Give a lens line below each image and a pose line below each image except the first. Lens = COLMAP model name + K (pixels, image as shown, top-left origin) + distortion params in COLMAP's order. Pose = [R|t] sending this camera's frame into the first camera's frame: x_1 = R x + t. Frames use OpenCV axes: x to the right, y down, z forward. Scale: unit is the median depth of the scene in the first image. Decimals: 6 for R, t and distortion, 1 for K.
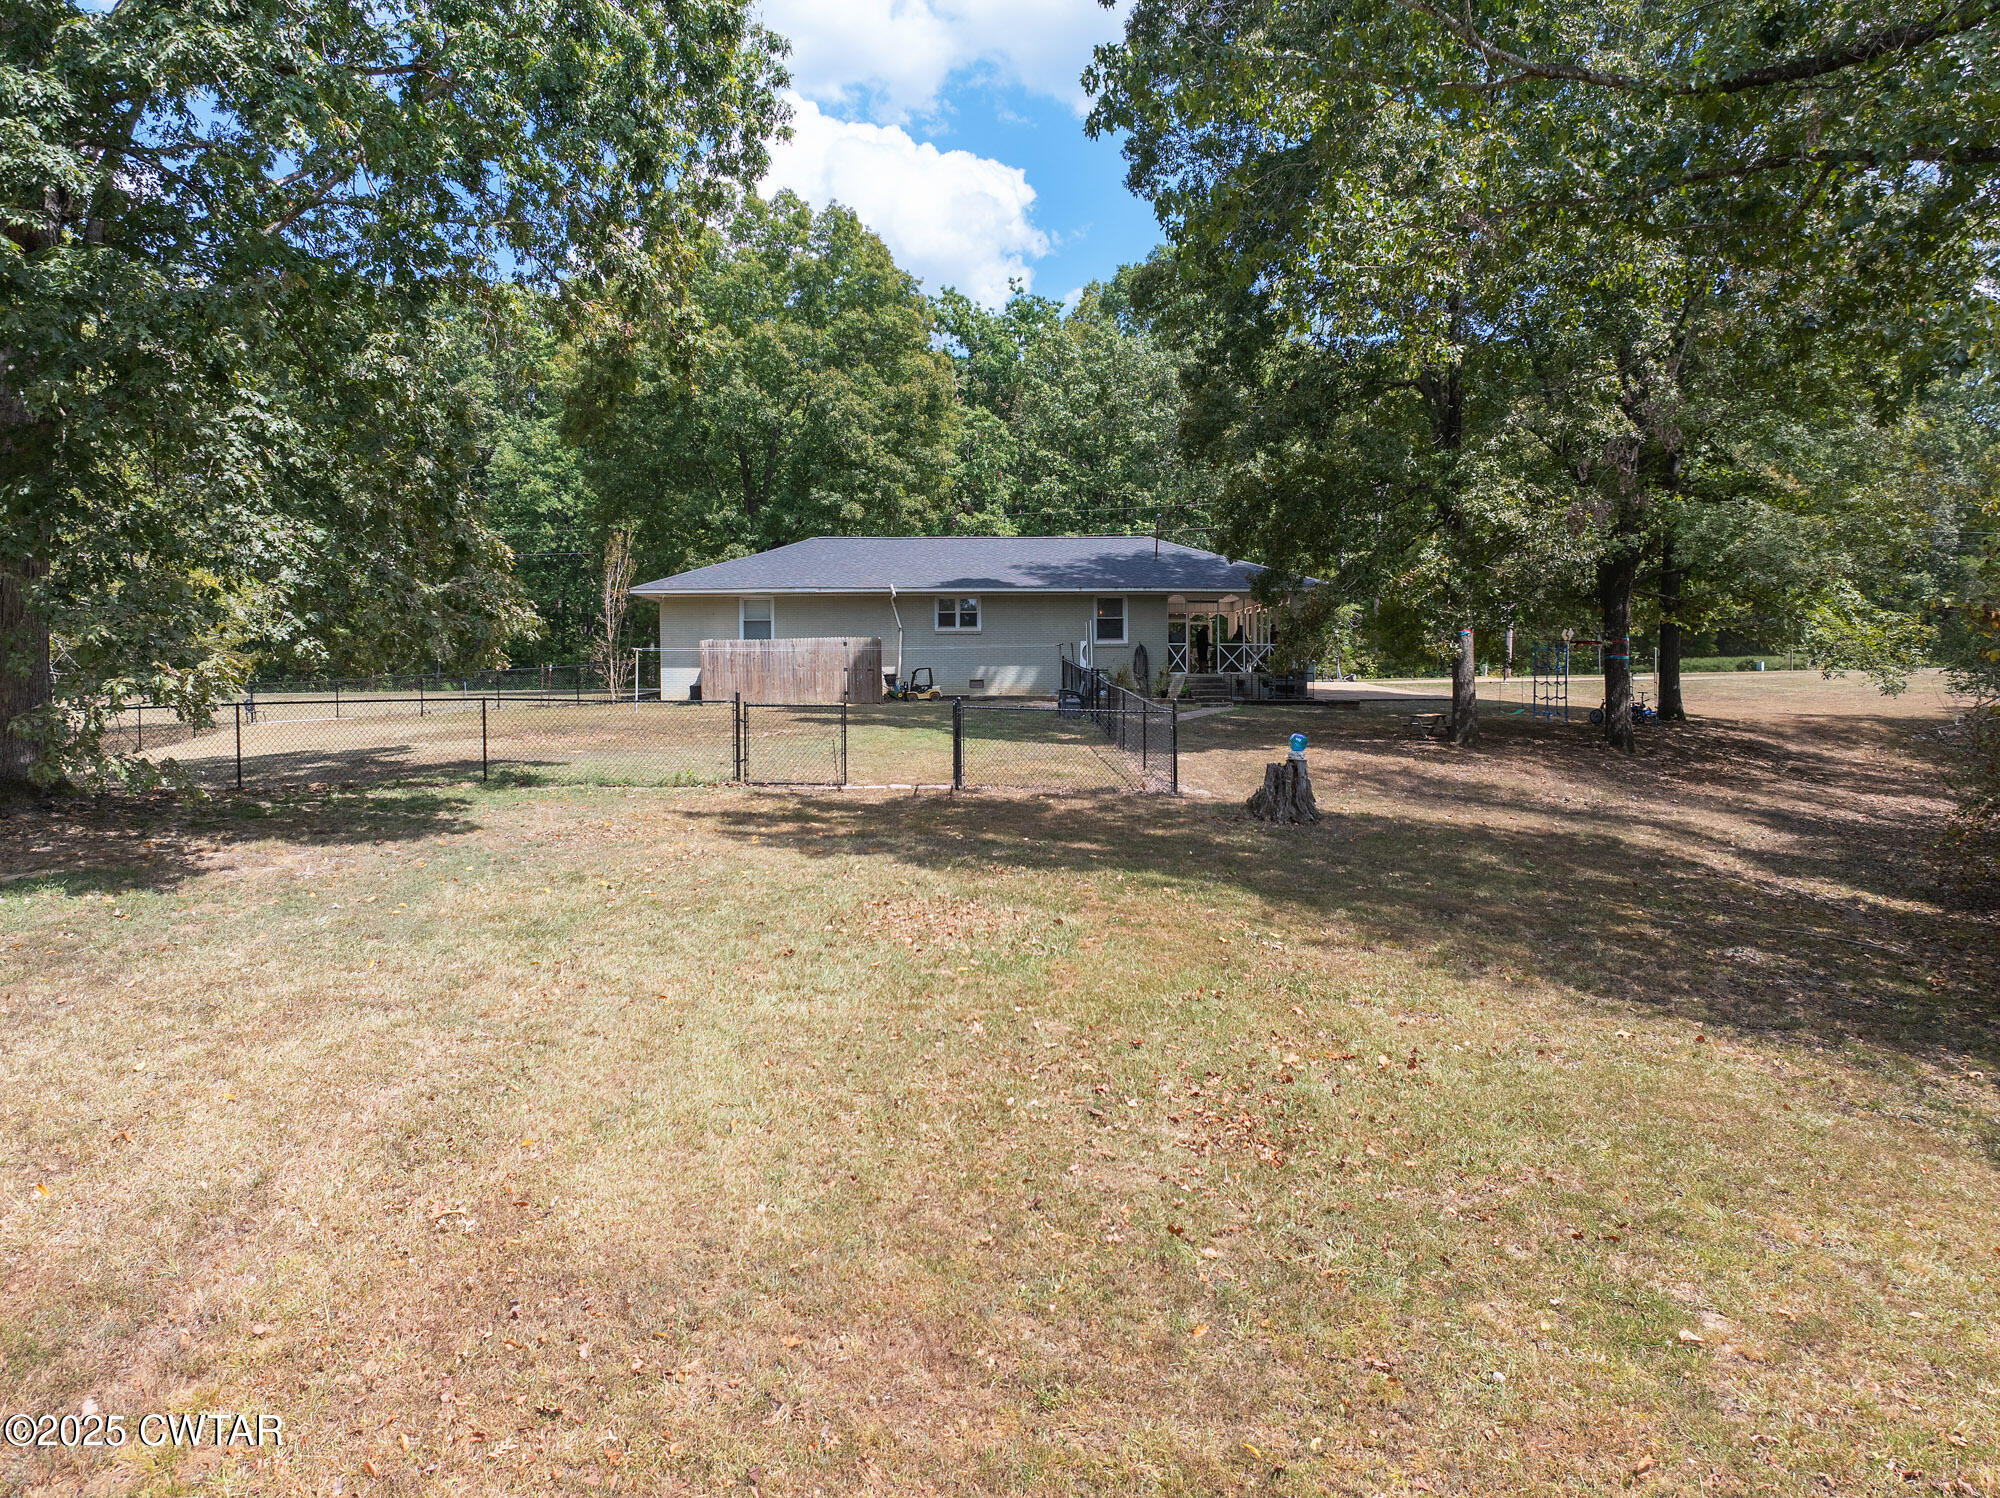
lens RADIAL K [[1382.1, 0, 987.9], [0, 1382.1, 745.1], [0, 0, 1]] dist [-0.045853, 0.026006]
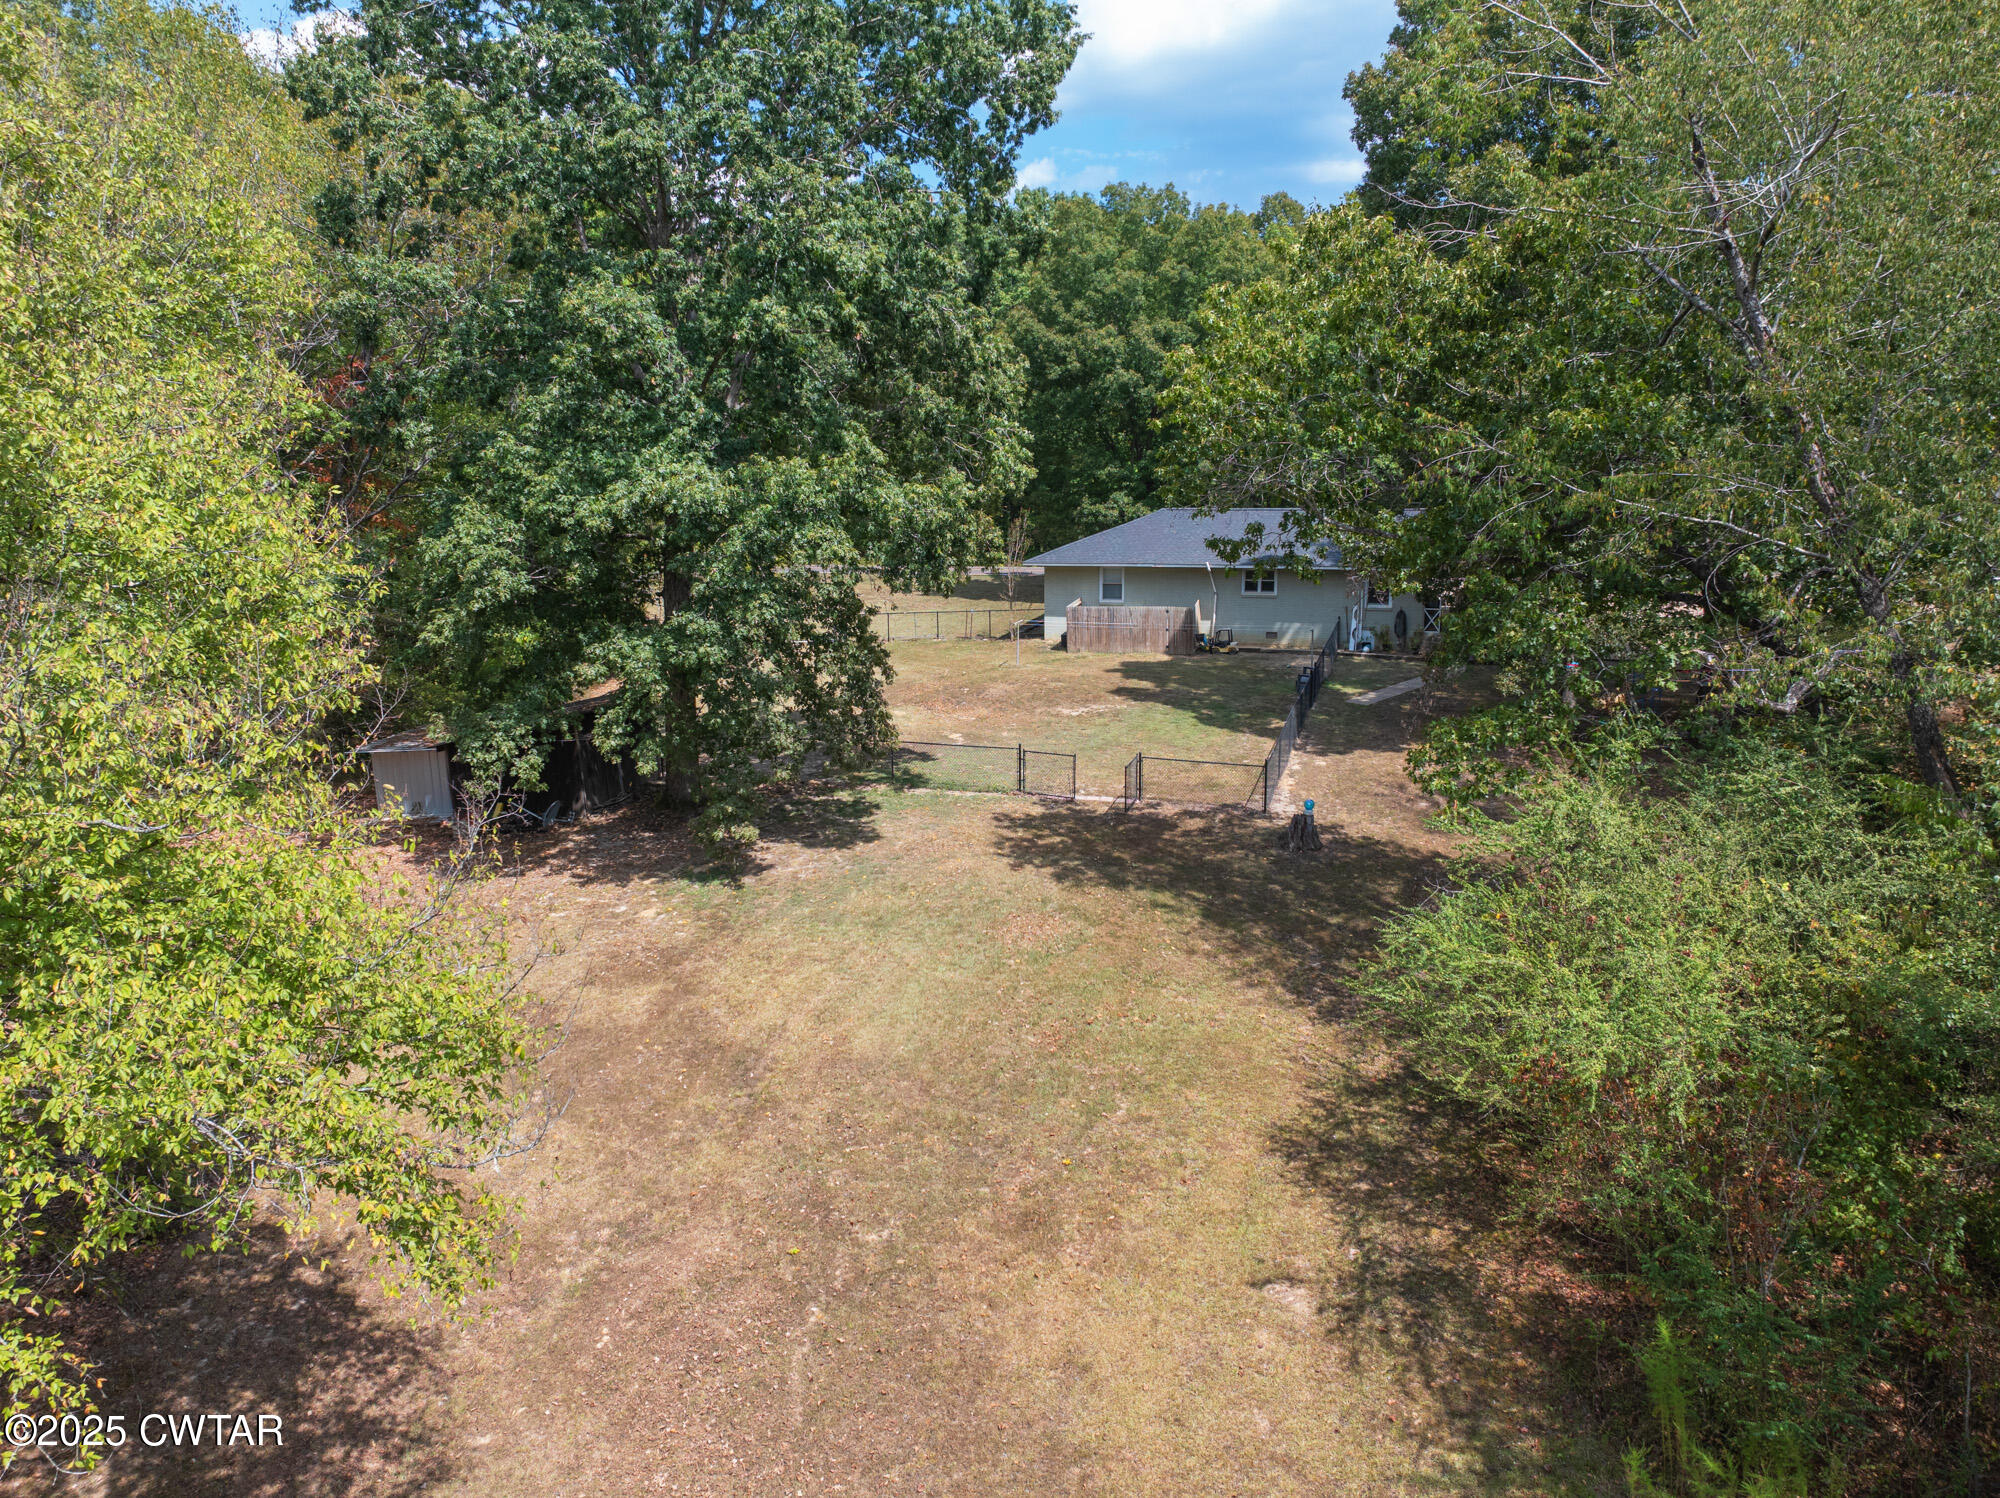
lens RADIAL K [[1382.1, 0, 987.9], [0, 1382.1, 745.1], [0, 0, 1]] dist [-0.045853, 0.026006]
pose [[0.939277, 0.061321, -0.337637, 0.202206], [-0.002499, 0.985101, 0.171960, -0.178726], [0.343151, -0.160675, 0.925436, -0.361933]]
